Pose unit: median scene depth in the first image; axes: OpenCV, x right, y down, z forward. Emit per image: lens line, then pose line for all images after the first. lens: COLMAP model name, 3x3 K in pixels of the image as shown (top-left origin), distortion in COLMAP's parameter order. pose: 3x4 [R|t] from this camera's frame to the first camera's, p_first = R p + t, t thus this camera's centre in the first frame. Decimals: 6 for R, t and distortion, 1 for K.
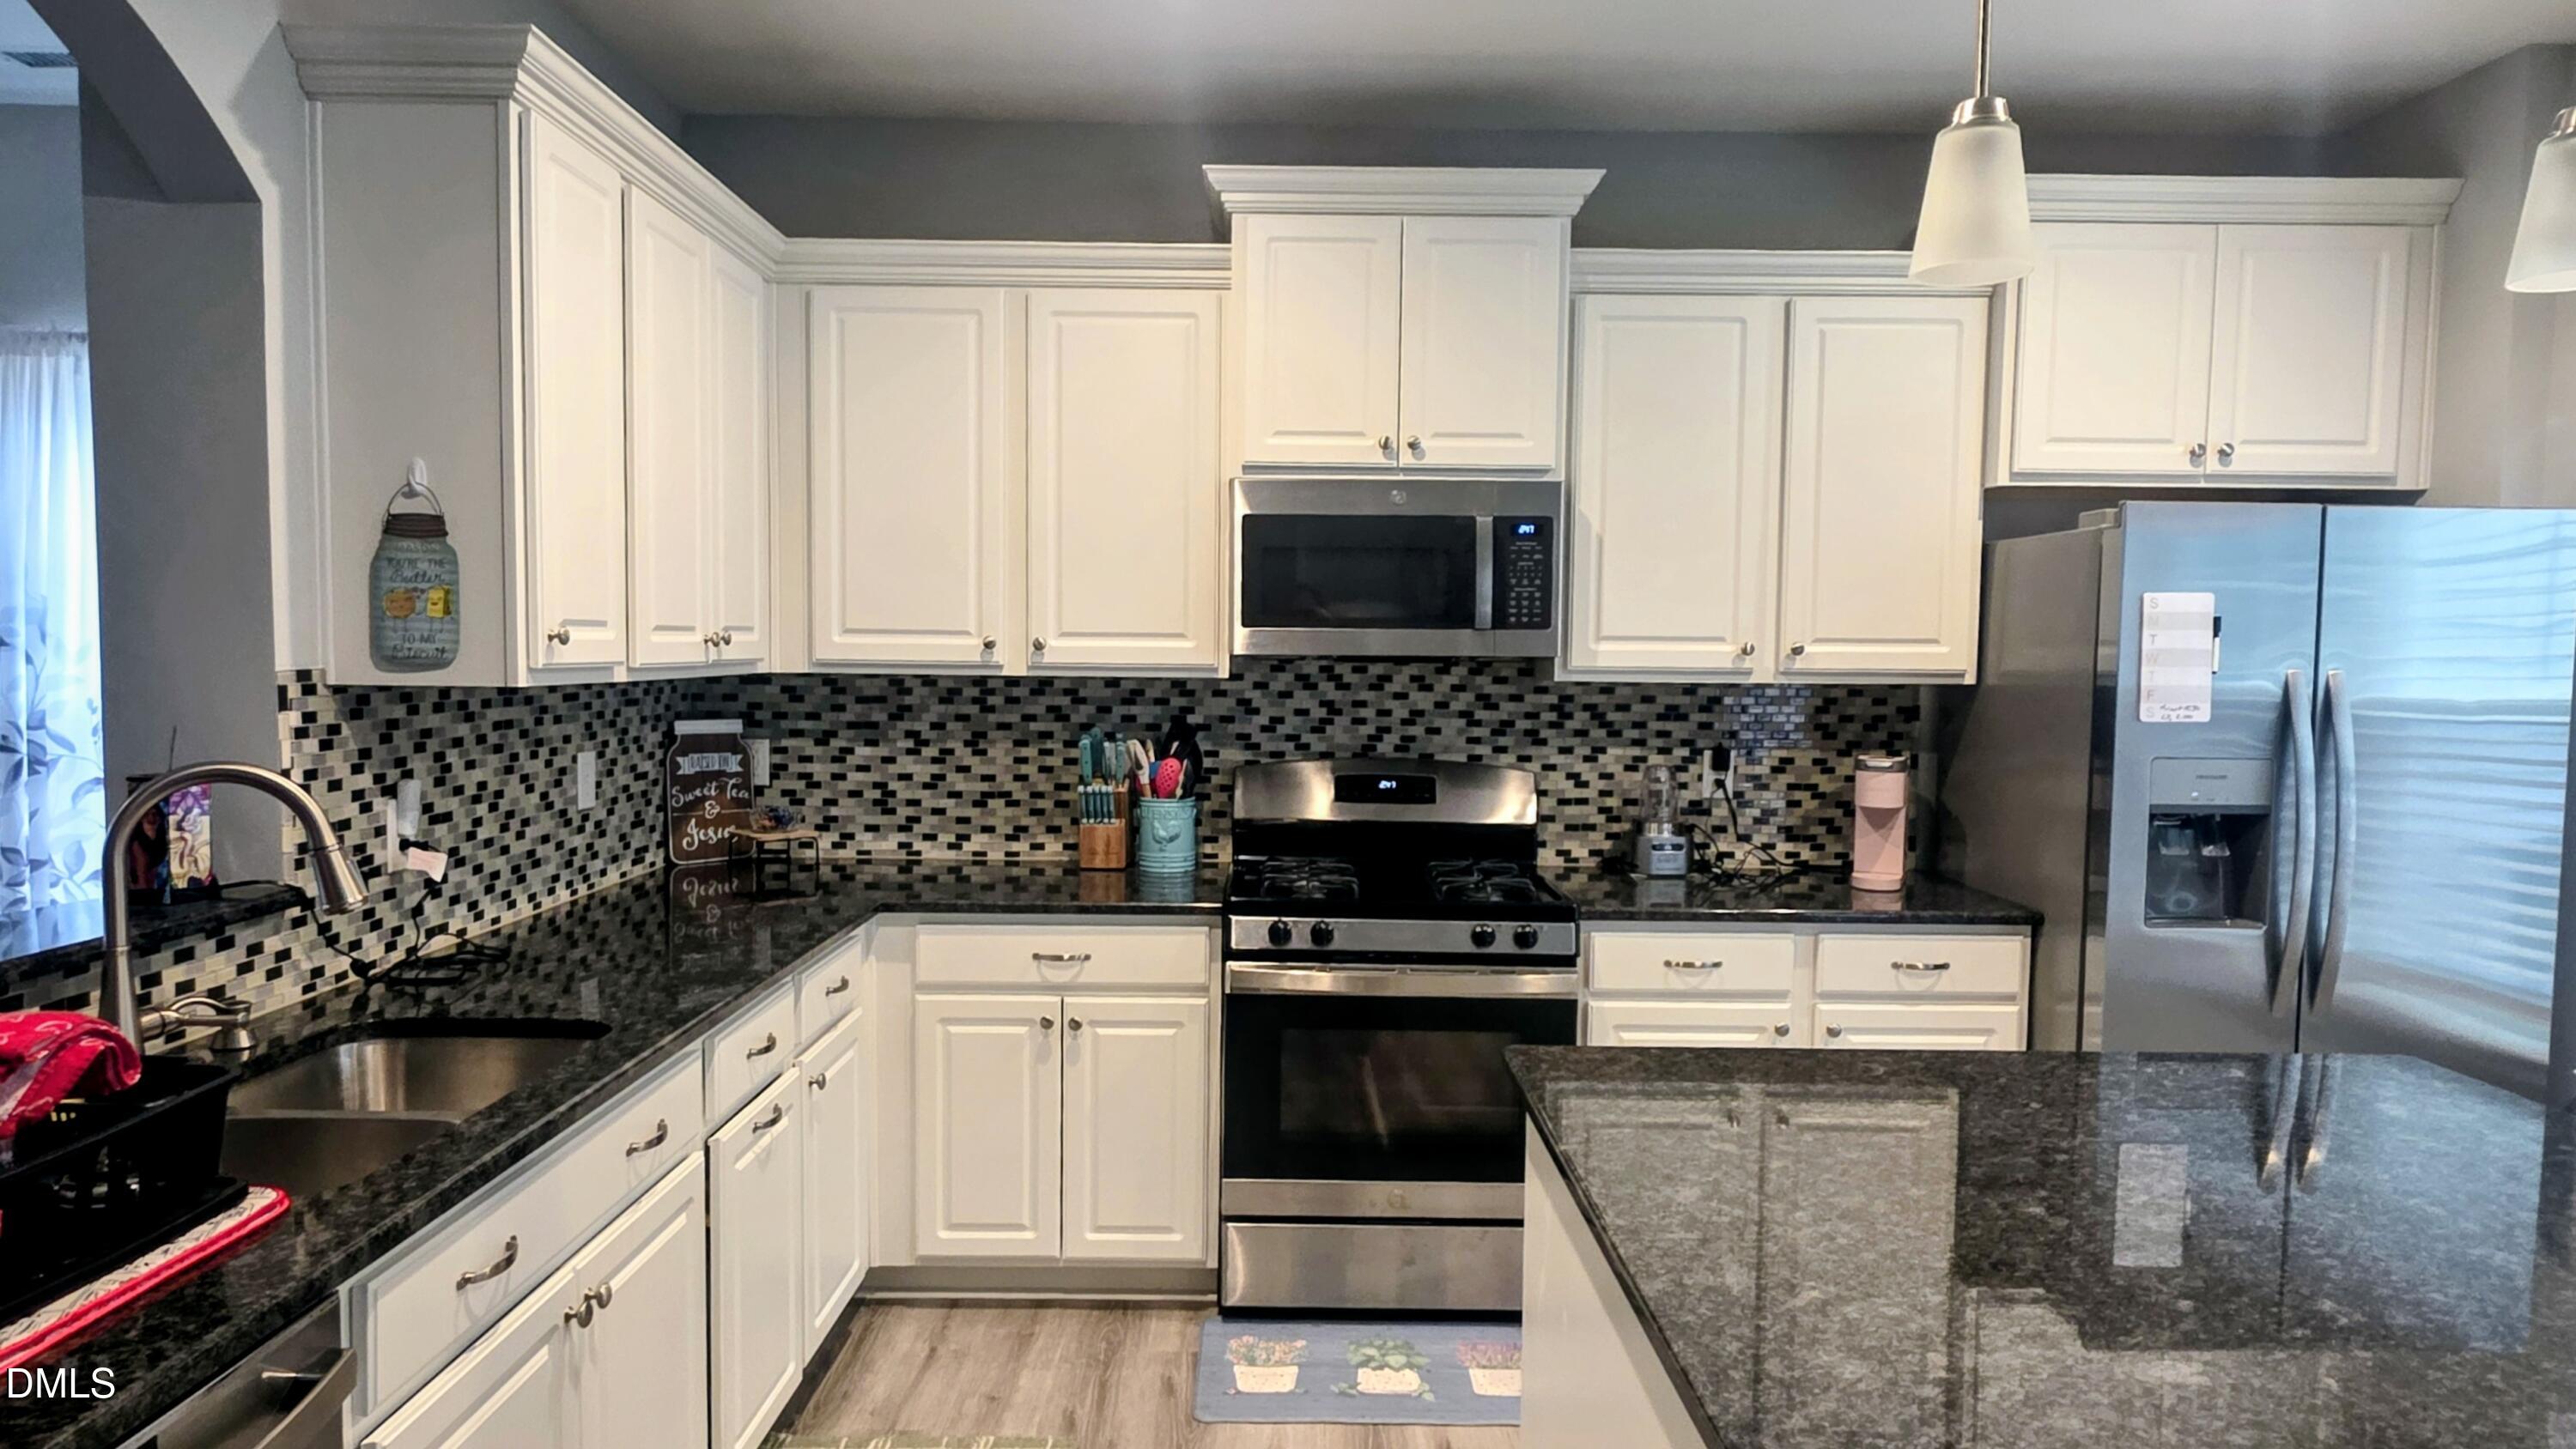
lens RADIAL K [[1571.9, 0, 1280.4], [0, 1571.9, 741.5], [0, 0, 1]] dist [0.000120, 0.000256]
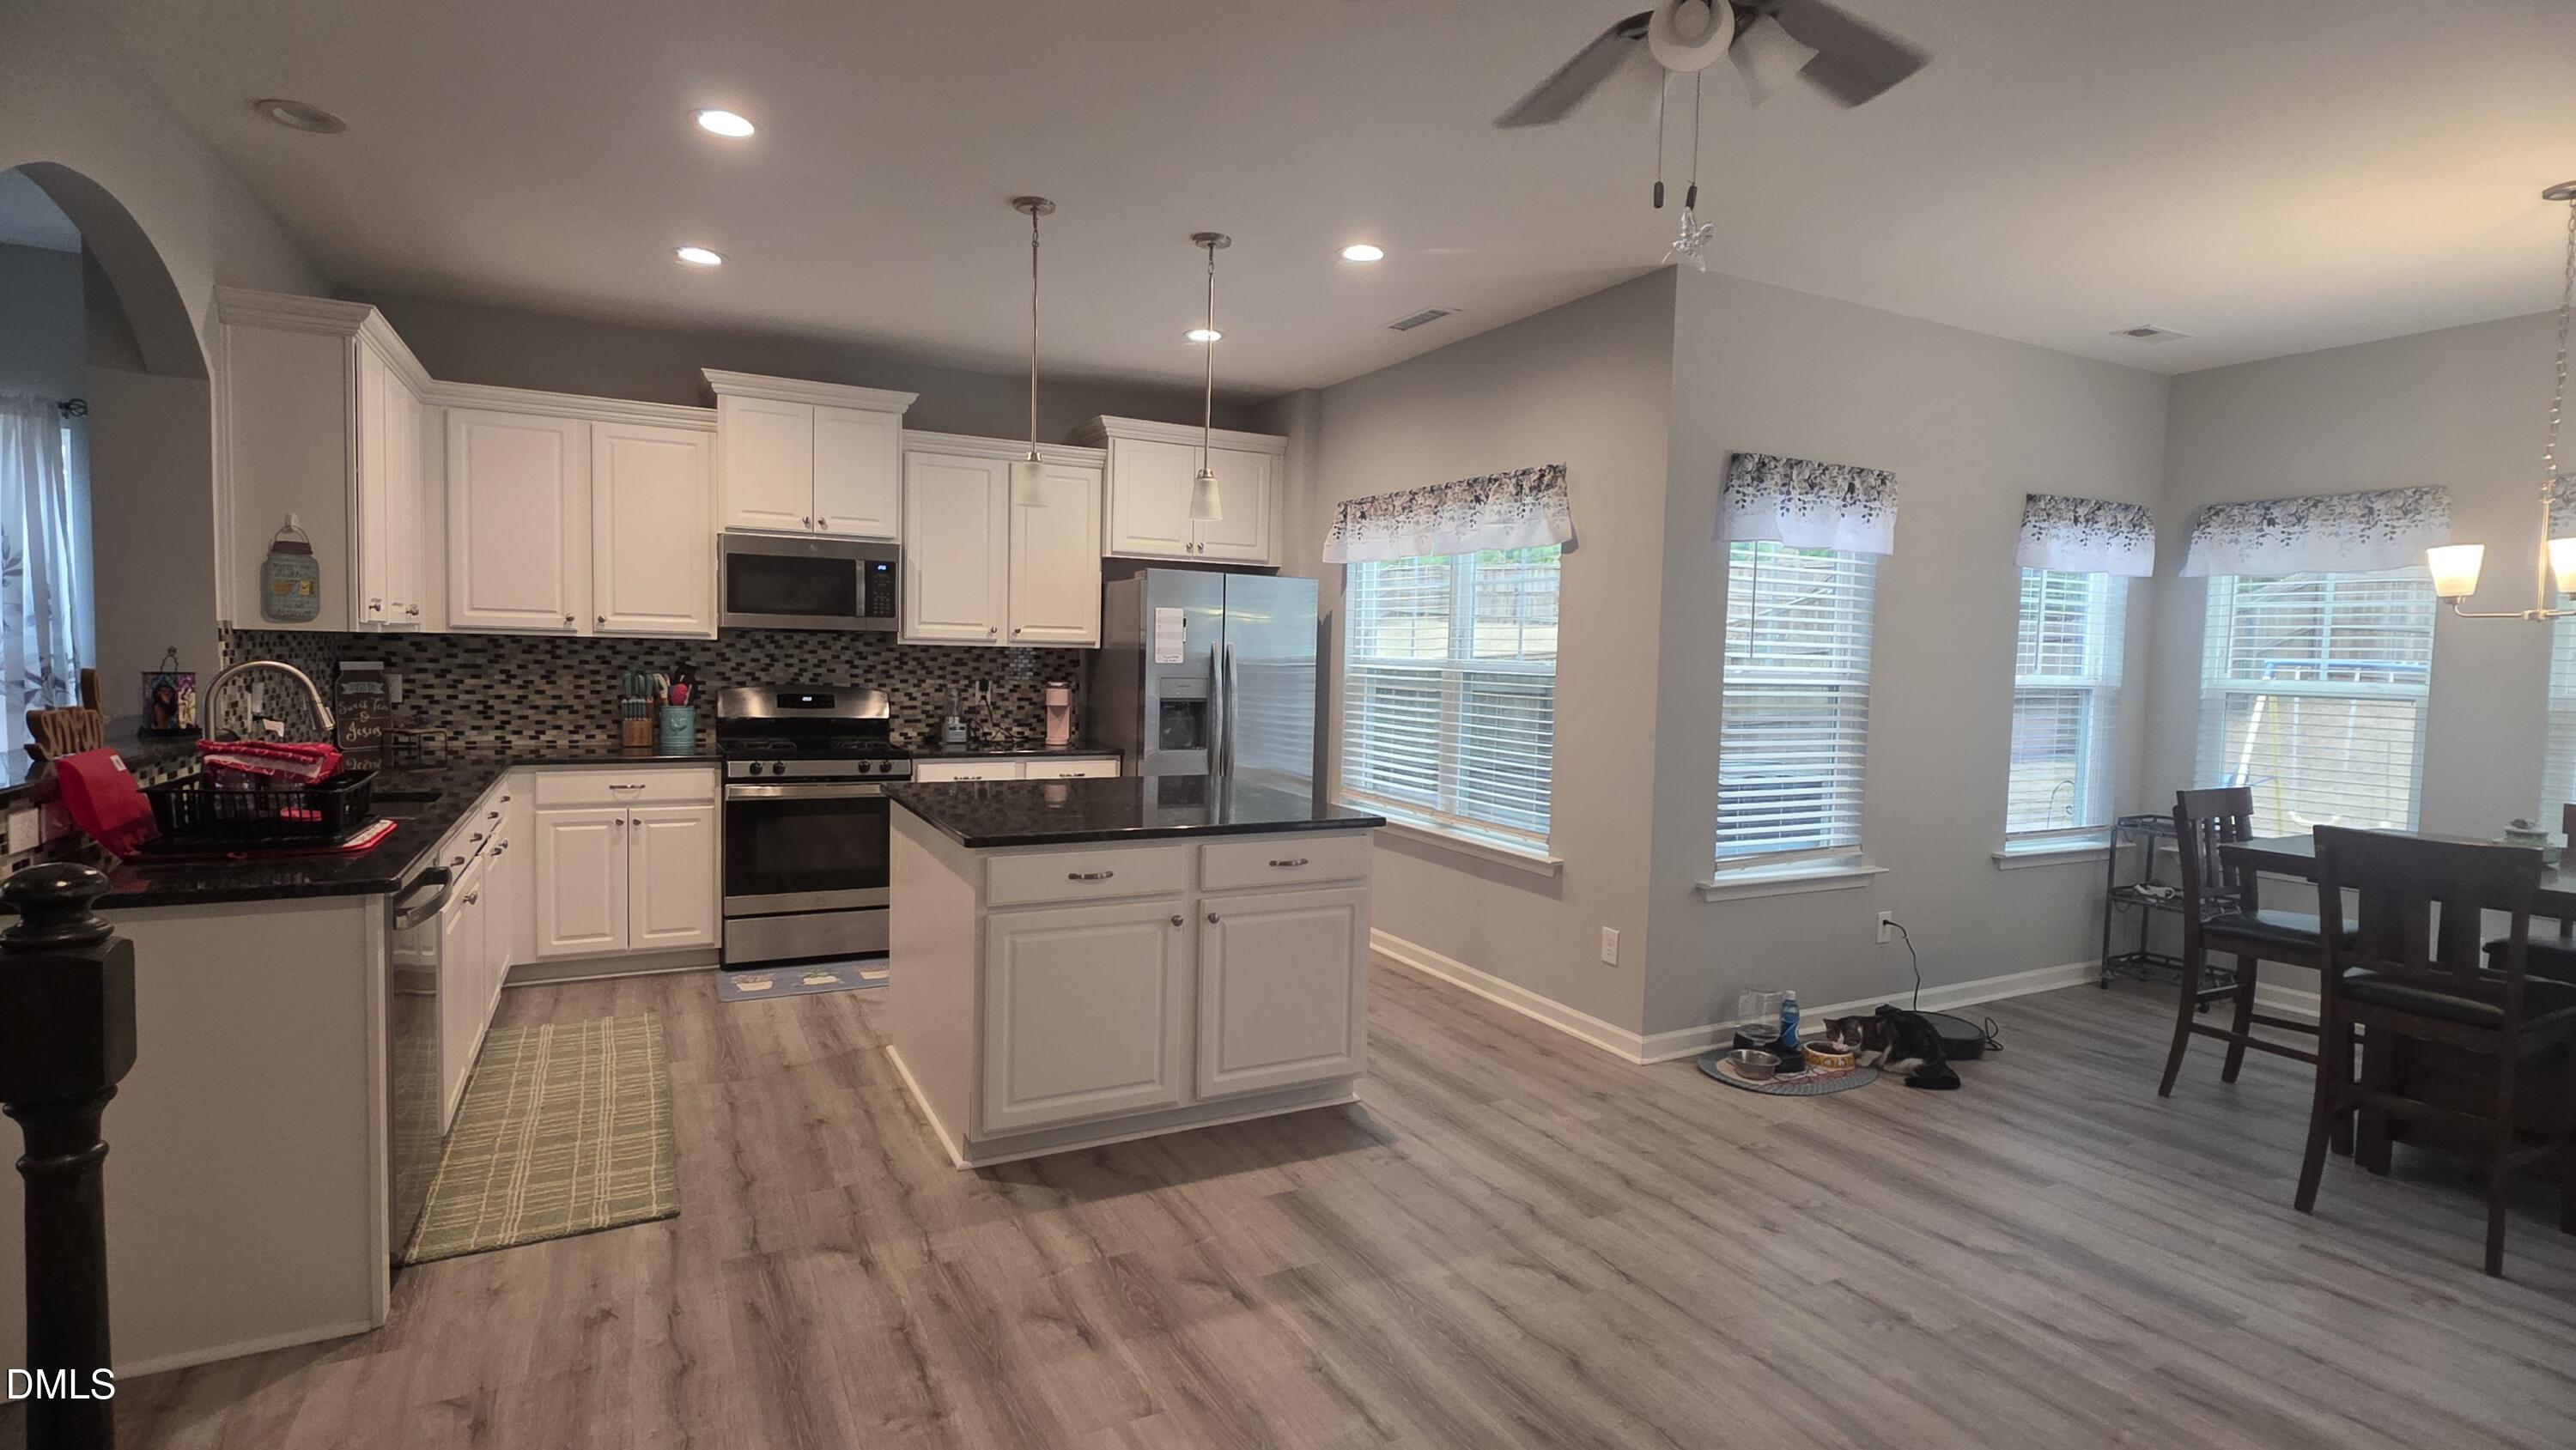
lens RADIAL K [[1228.5, 0, 1287.9], [0, 1228.5, 725.1], [0, 0, 1]] dist [0.000187, -0.000638]
pose [[0.885712, -0.016649, 0.463937, -0.112270], [0.013257, 0.999856, 0.010573, 0.054979], [-0.464047, -0.003214, 0.885805, -0.612615]]
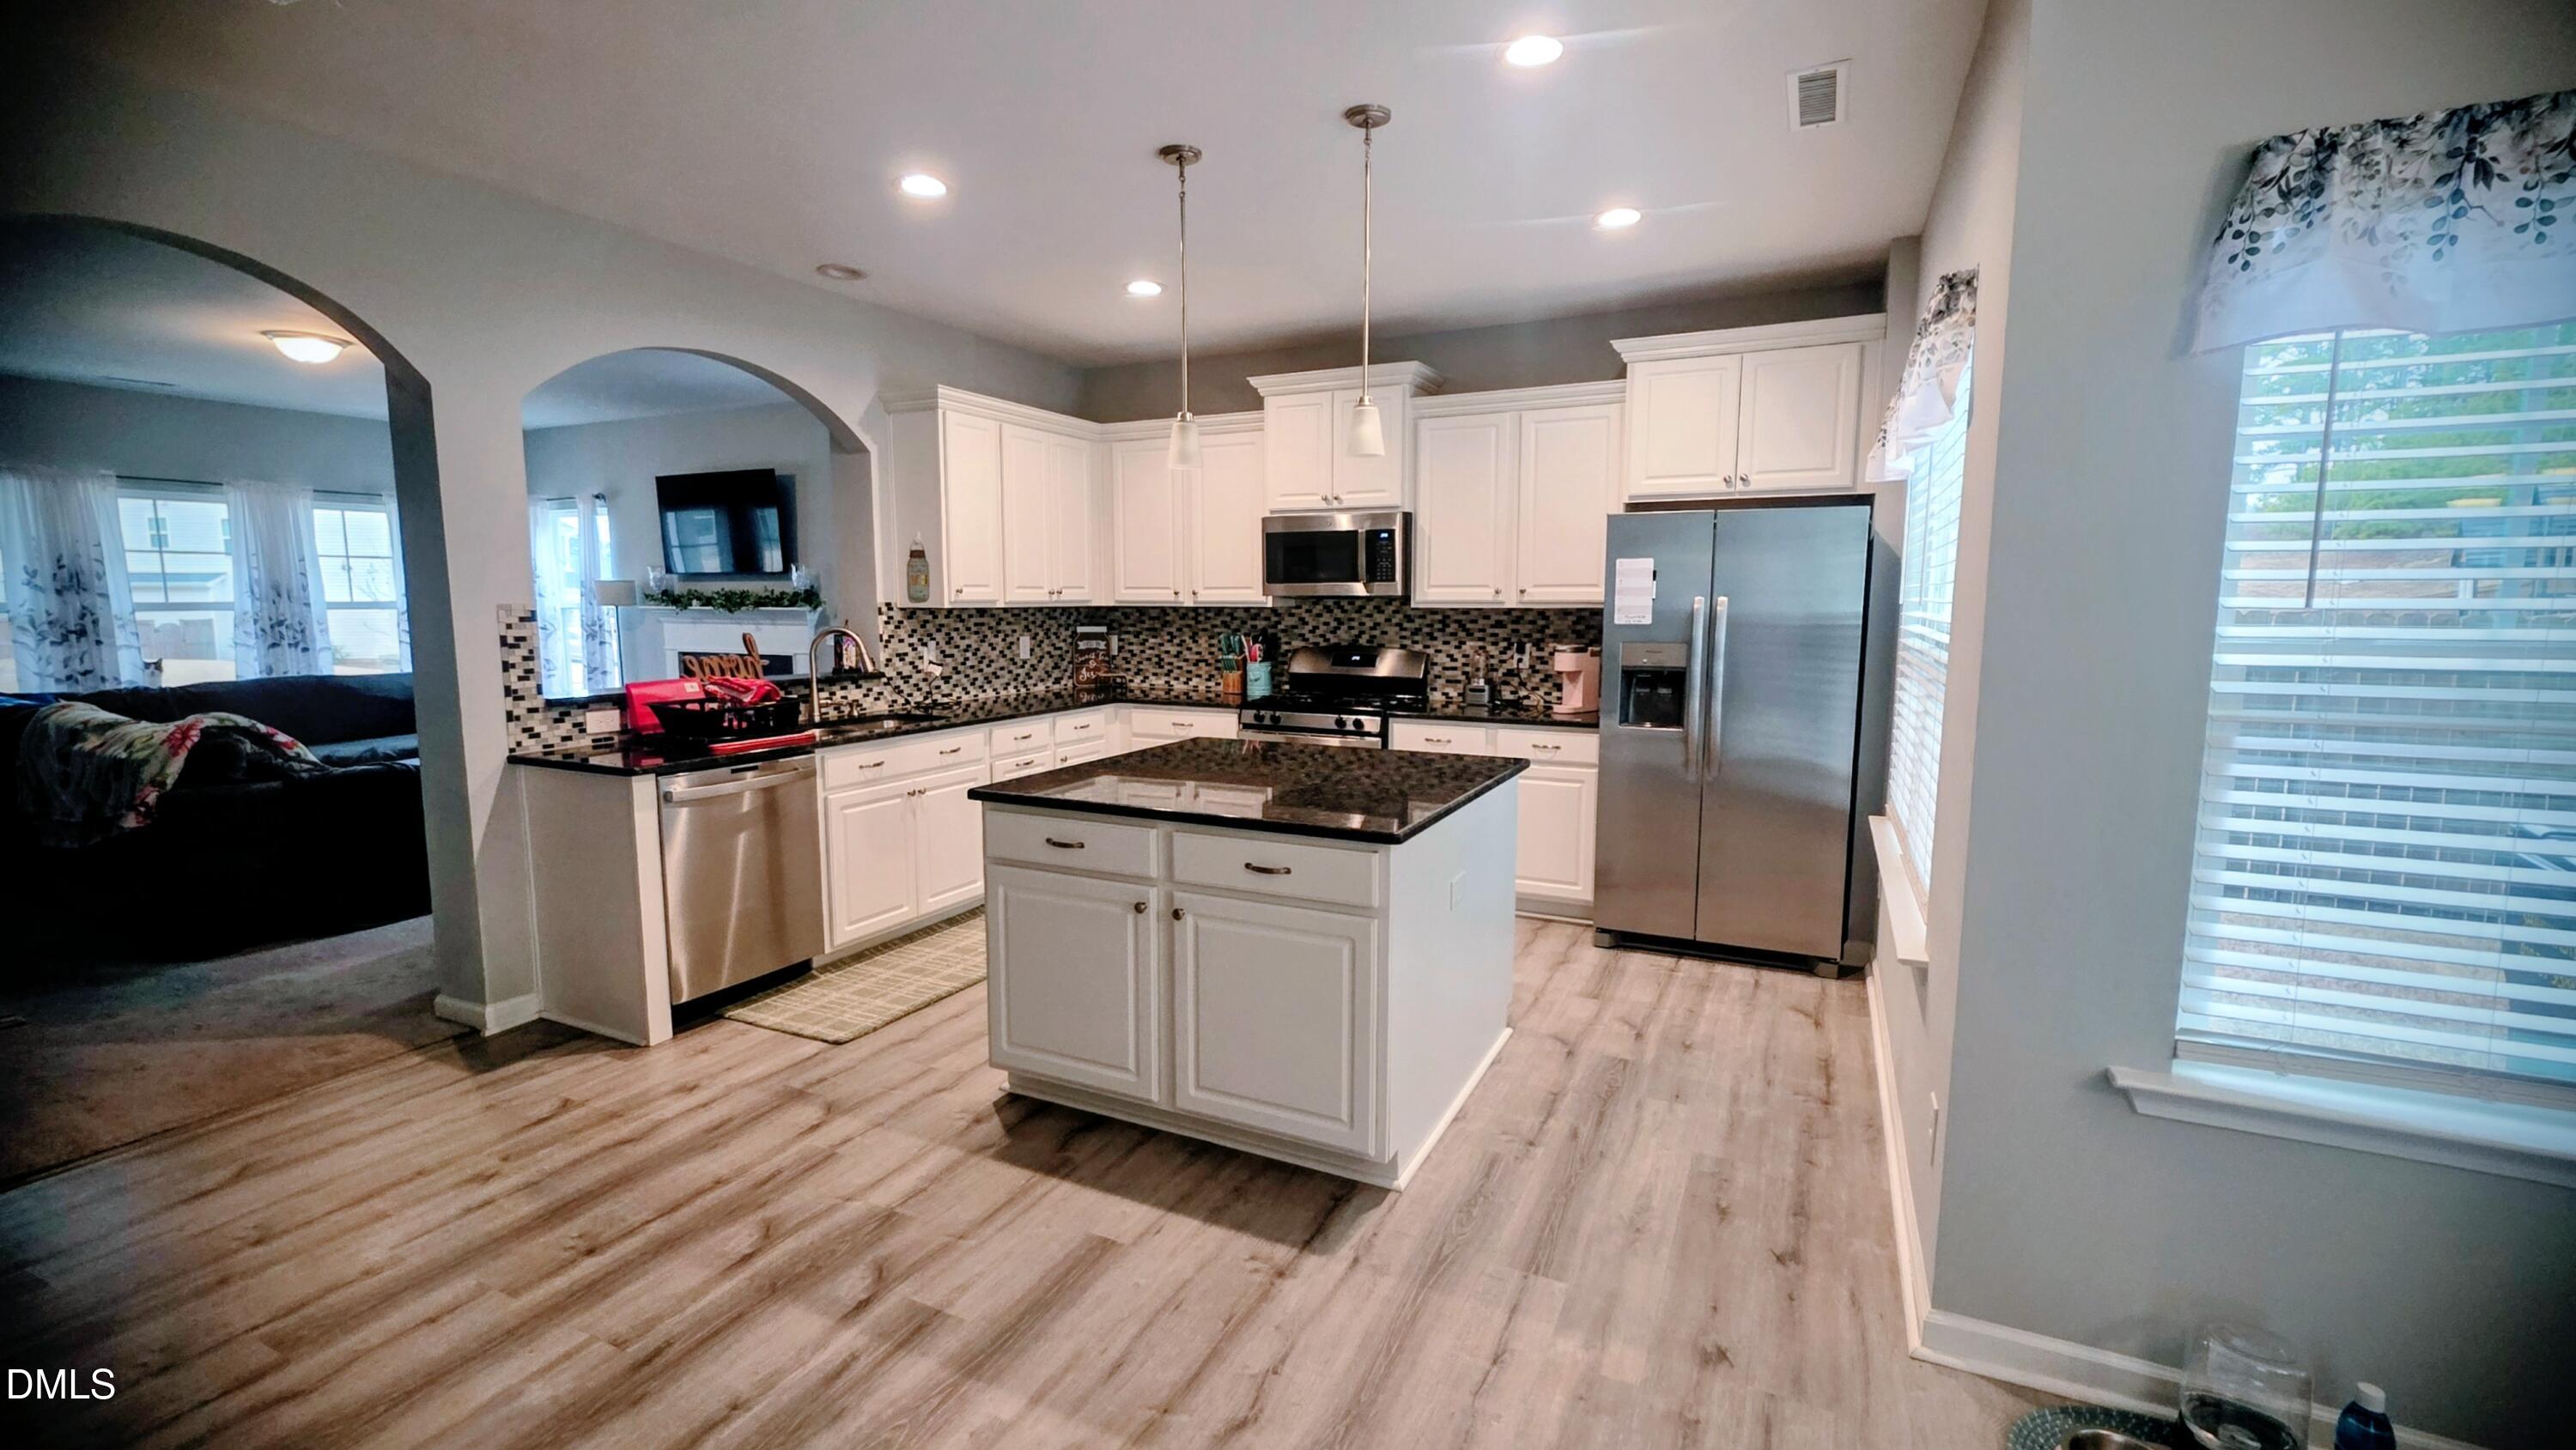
lens RADIAL K [[1087.4, 0, 1274.8], [0, 1087.4, 723.2], [0, 0, 1]] dist [0.001102, 0.000029]
pose [[0.893543, 0.041475, -0.447058, 0.670217], [-0.019047, 0.998329, 0.054548, 0.040114], [0.448573, -0.040226, 0.892840, -0.376189]]
